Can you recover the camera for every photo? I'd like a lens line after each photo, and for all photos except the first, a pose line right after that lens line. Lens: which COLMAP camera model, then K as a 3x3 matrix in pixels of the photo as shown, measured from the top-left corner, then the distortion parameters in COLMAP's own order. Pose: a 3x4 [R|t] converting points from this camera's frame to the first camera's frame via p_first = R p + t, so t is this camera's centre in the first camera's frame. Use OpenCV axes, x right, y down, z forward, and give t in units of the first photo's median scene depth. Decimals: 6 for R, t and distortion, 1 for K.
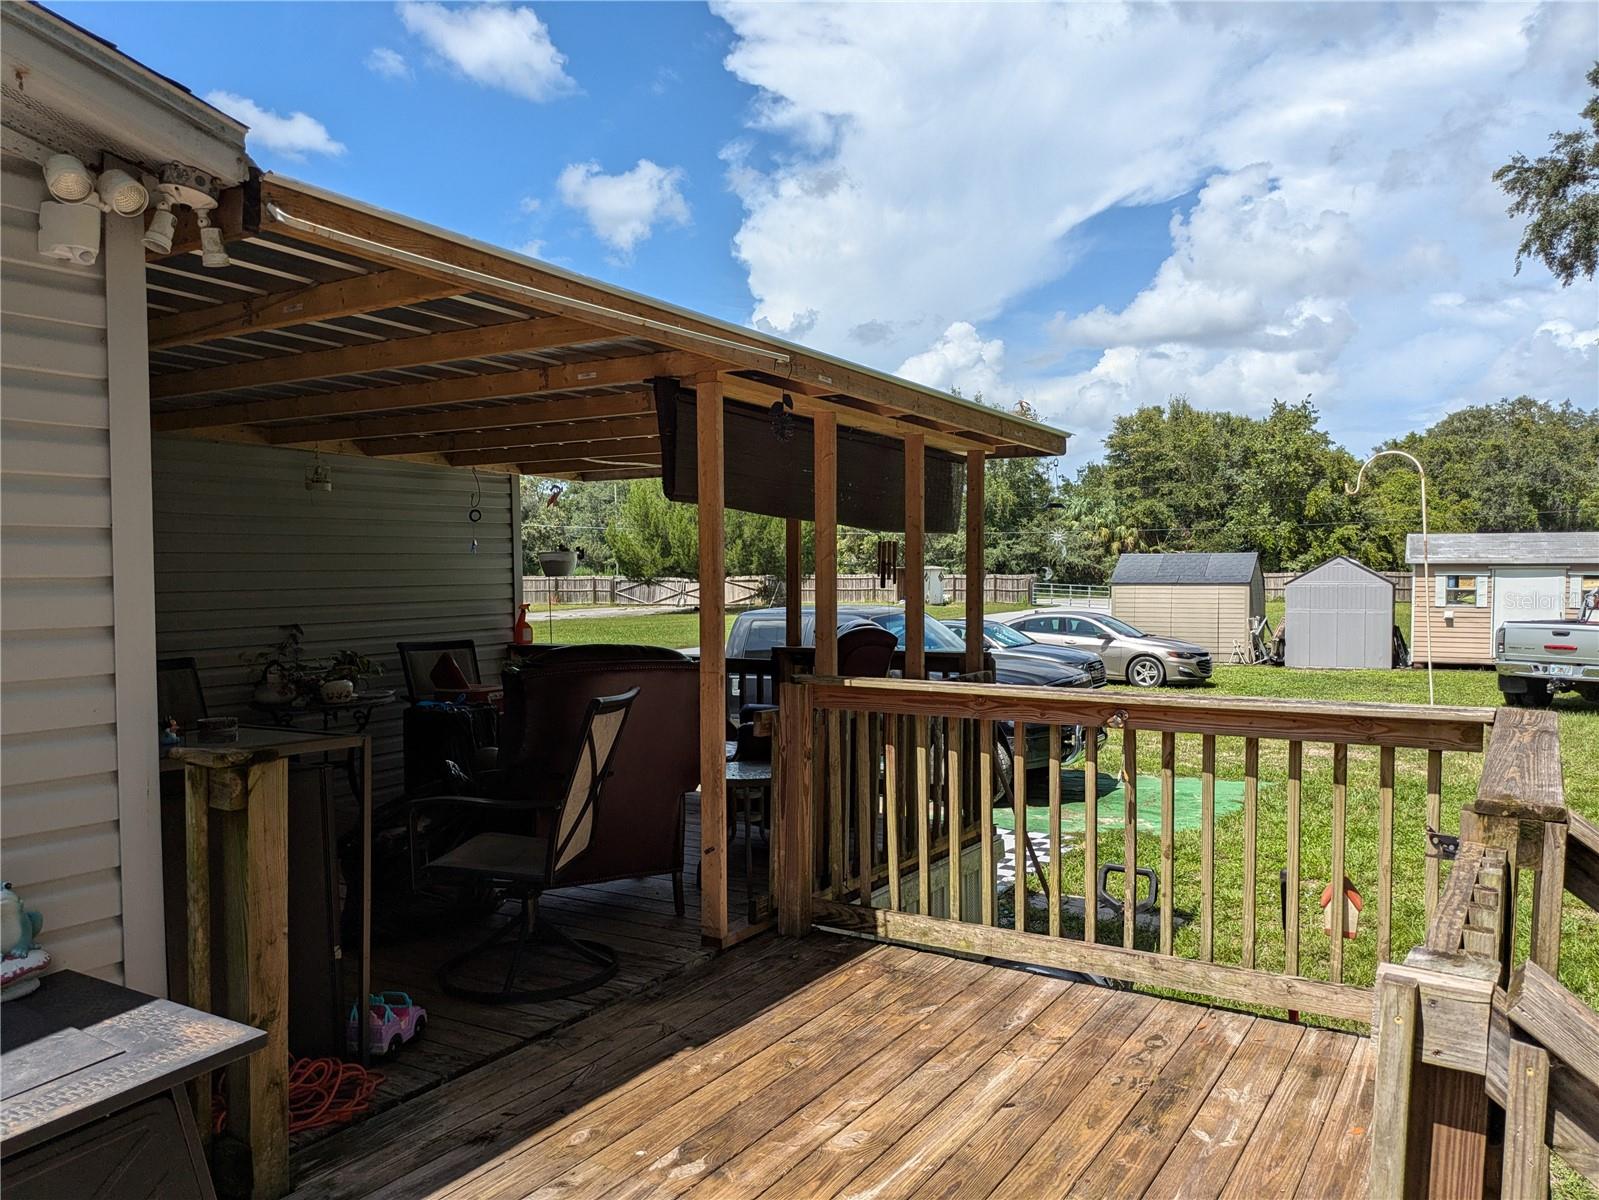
lens RADIAL K [[1193.1, 0, 797.5], [0, 1193.1, 607.0], [0, 0, 1]] dist [0.024448, -0.011962]
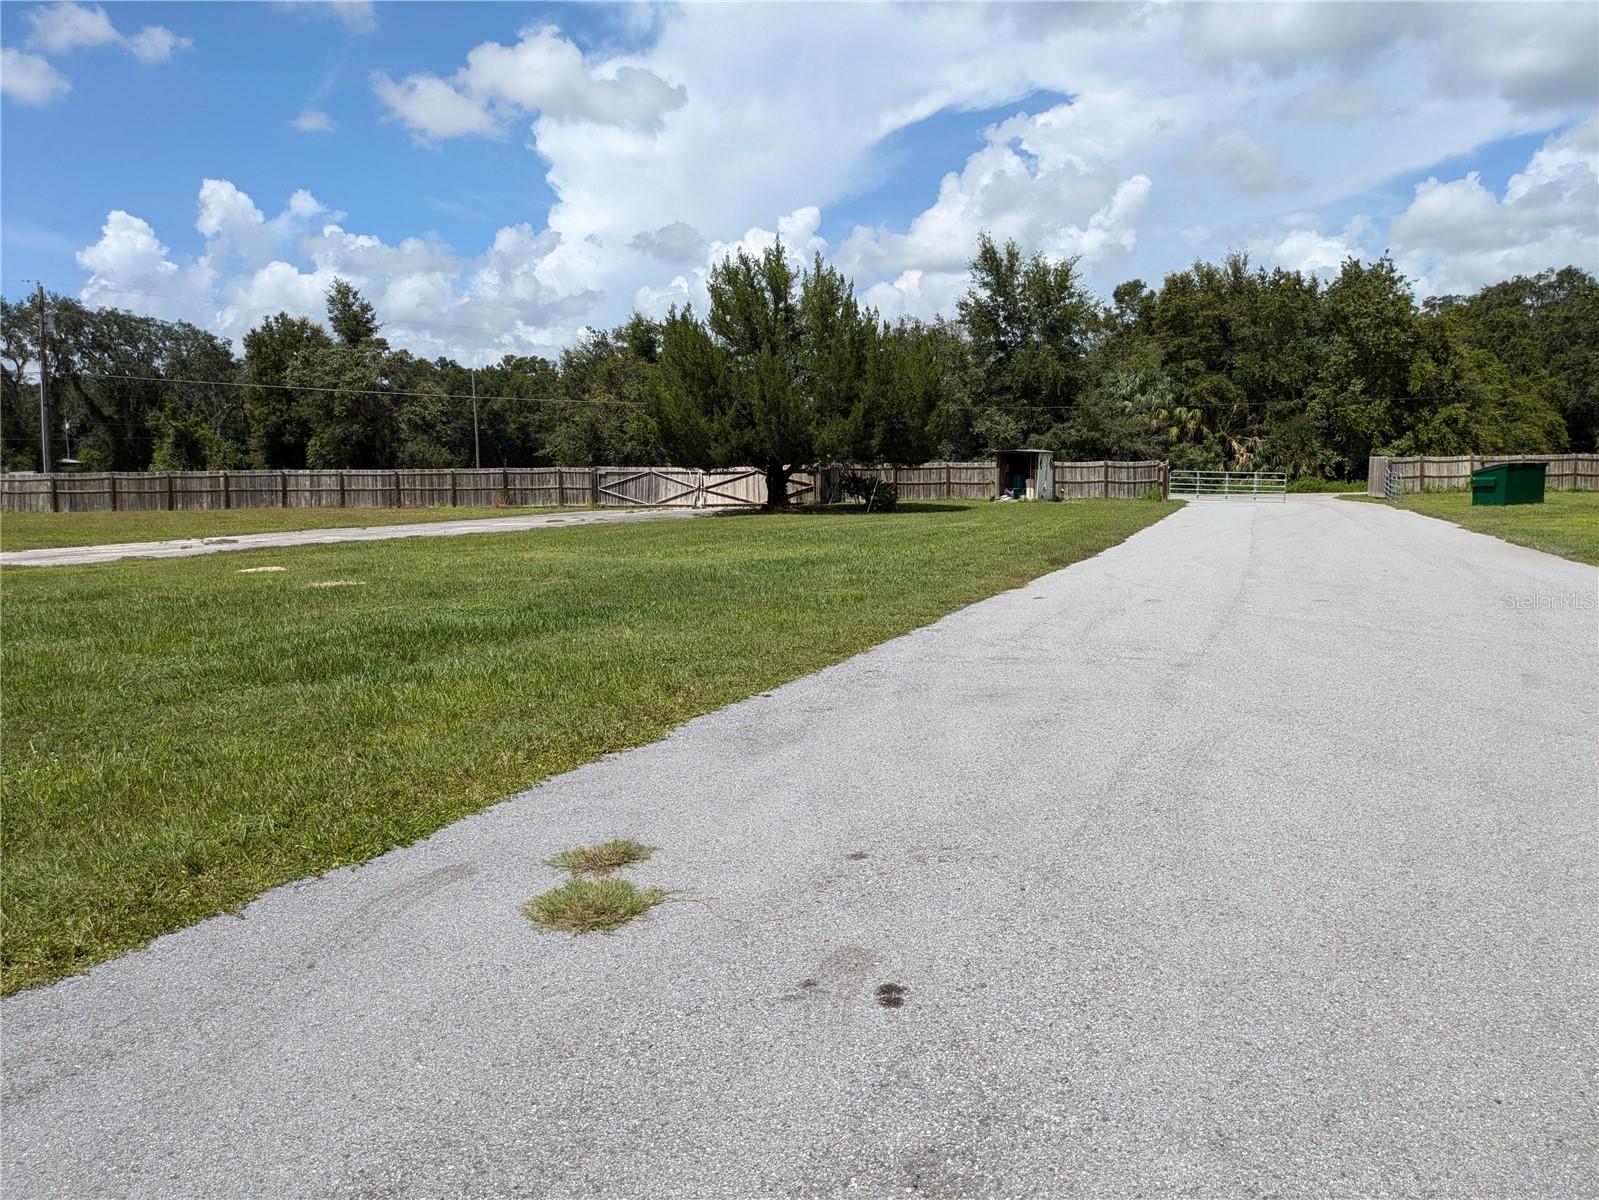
lens RADIAL K [[1193.1, 0, 831.5], [0, 1193.1, 586.3], [0, 0, 1]] dist [0.024448, -0.011962]
pose [[0.982290, -0.024414, 0.185770, -0.129794], [0.014070, 0.998287, 0.056796, 0.005883], [-0.186838, -0.053177, 0.980950, 0.239614]]
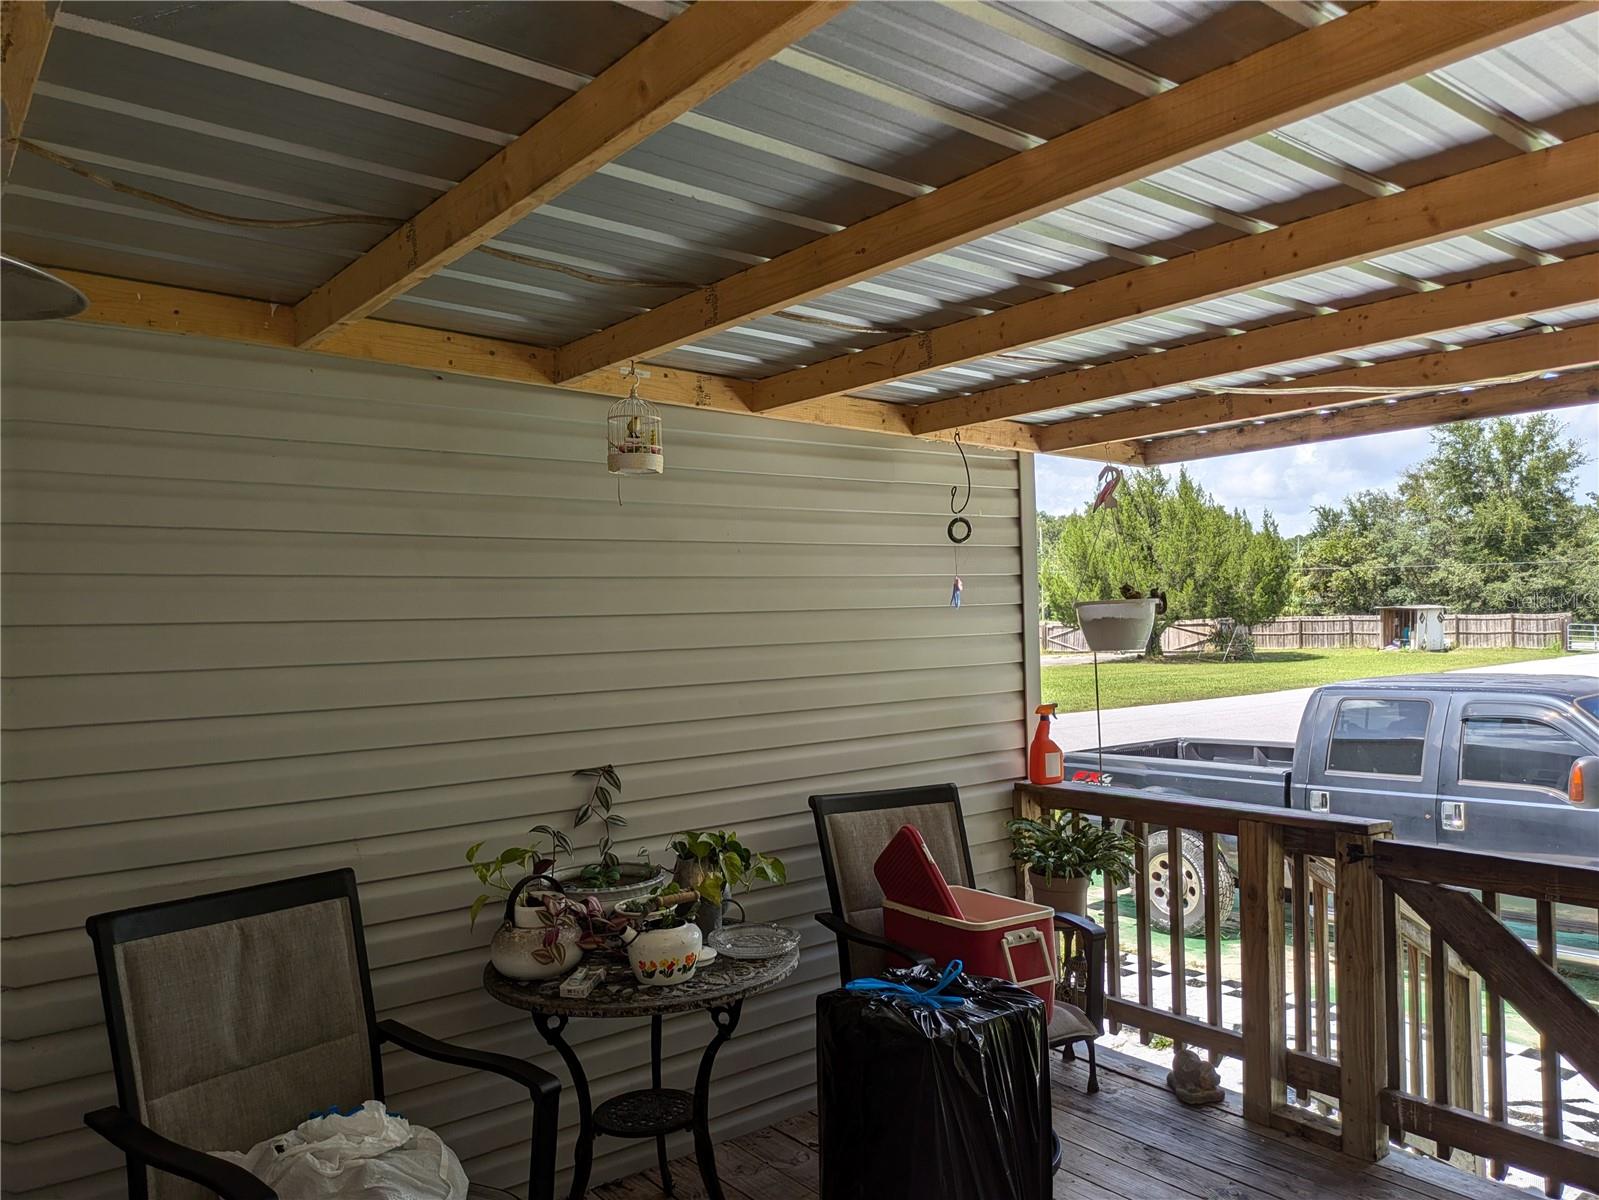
lens RADIAL K [[1193.1, 0, 803.2], [0, 1193.1, 594.5], [0, 0, 1]] dist [0.024448, -0.011962]
pose [[0.941446, -0.020959, -0.336513, -0.014430], [0.004925, 0.998814, -0.048432, -0.002253], [0.337129, 0.043938, 0.940433, 0.044468]]
